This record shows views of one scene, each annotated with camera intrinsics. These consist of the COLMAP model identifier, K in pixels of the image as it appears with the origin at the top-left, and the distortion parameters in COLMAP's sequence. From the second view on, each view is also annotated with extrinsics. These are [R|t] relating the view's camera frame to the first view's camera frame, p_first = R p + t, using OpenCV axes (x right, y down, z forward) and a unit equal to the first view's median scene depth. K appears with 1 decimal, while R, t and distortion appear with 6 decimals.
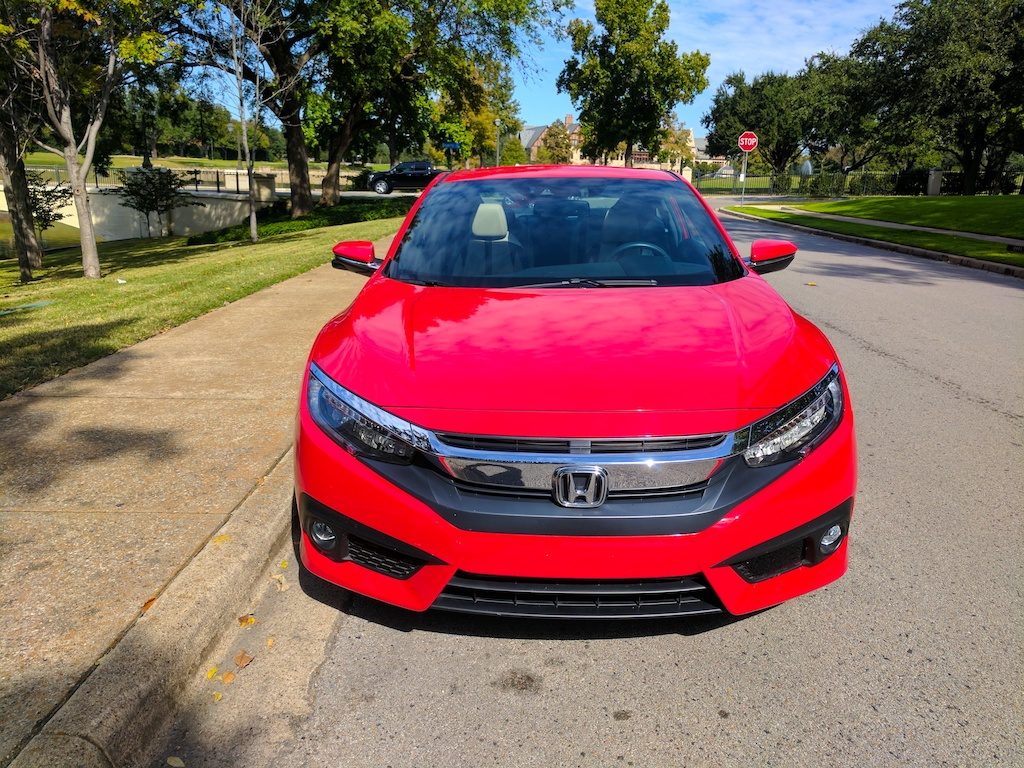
lens RADIAL K [[777.8, 0, 510.3], [0, 777.8, 380.7], [0, 0, 1]] dist [-0.002536, 0.048430]
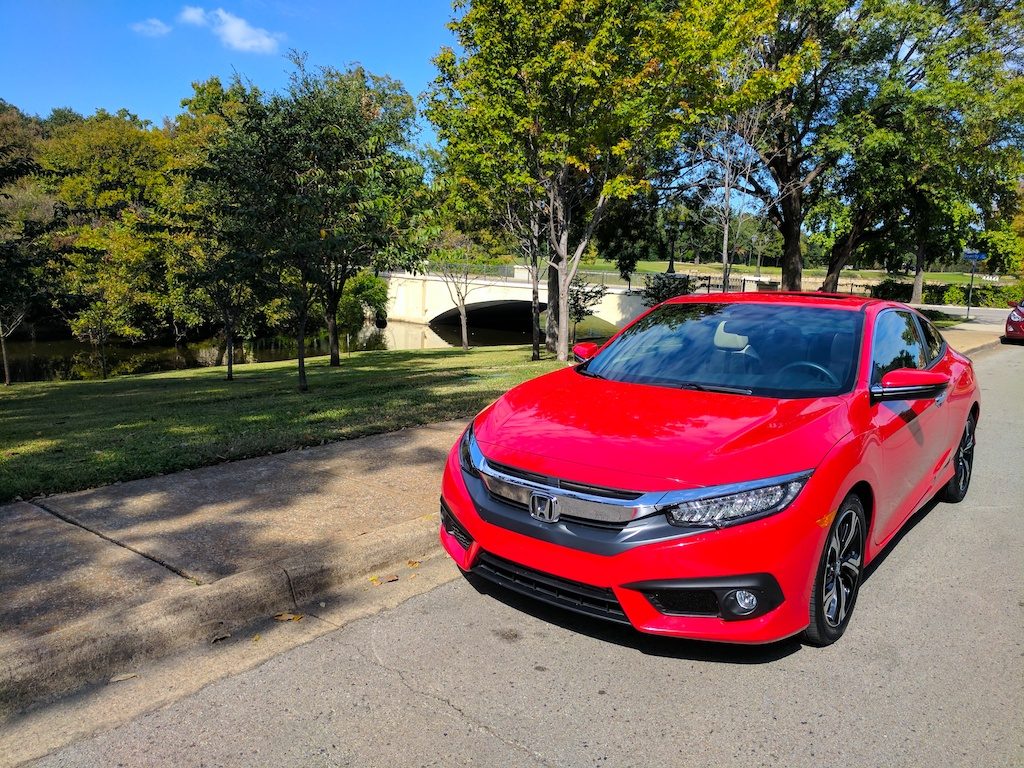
lens RADIAL K [[784.2, 0, 519.1], [0, 784.2, 390.4], [0, 0, 1]] dist [-0.002184, 0.017748]
pose [[0.796244, 0.109790, -0.594930, 0.068899], [-0.179331, 0.982031, -0.058788, 0.000868], [0.577785, 0.153499, 0.801625, -0.021033]]
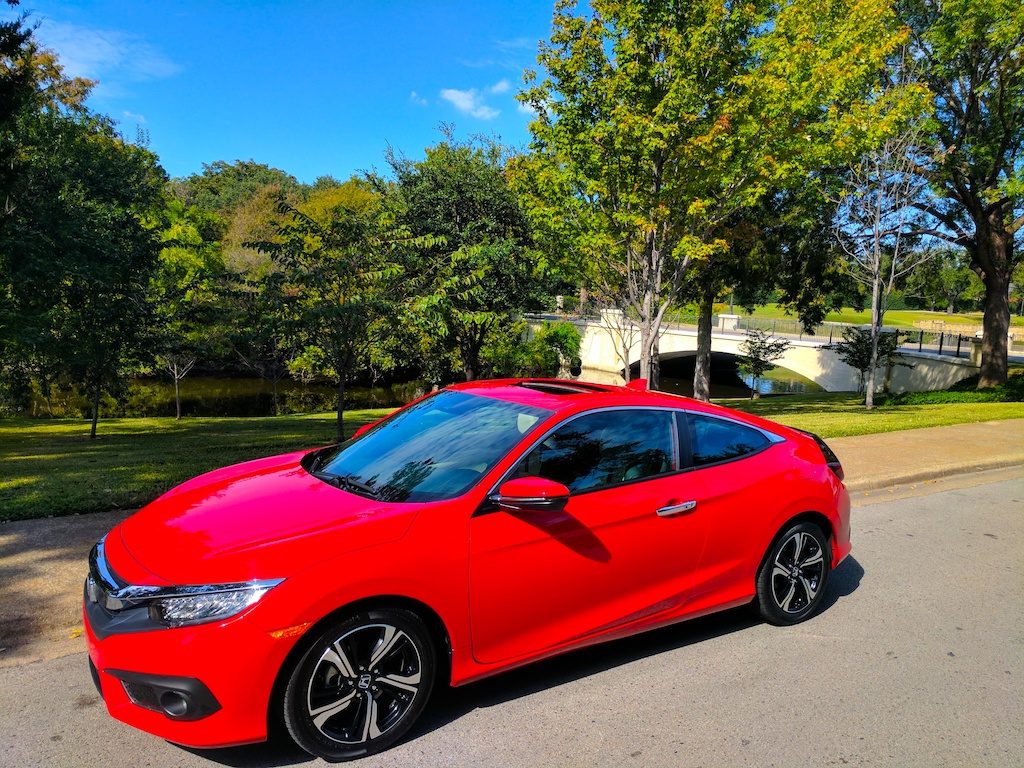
lens RADIAL K [[784.2, 0, 519.1], [0, 784.2, 390.4], [0, 0, 1]] dist [-0.002184, 0.017748]
pose [[0.581347, 0.102480, -0.807177, 0.133314], [-0.242178, 0.968869, -0.051413, -0.026113], [0.776779, 0.225369, 0.588067, 0.038753]]
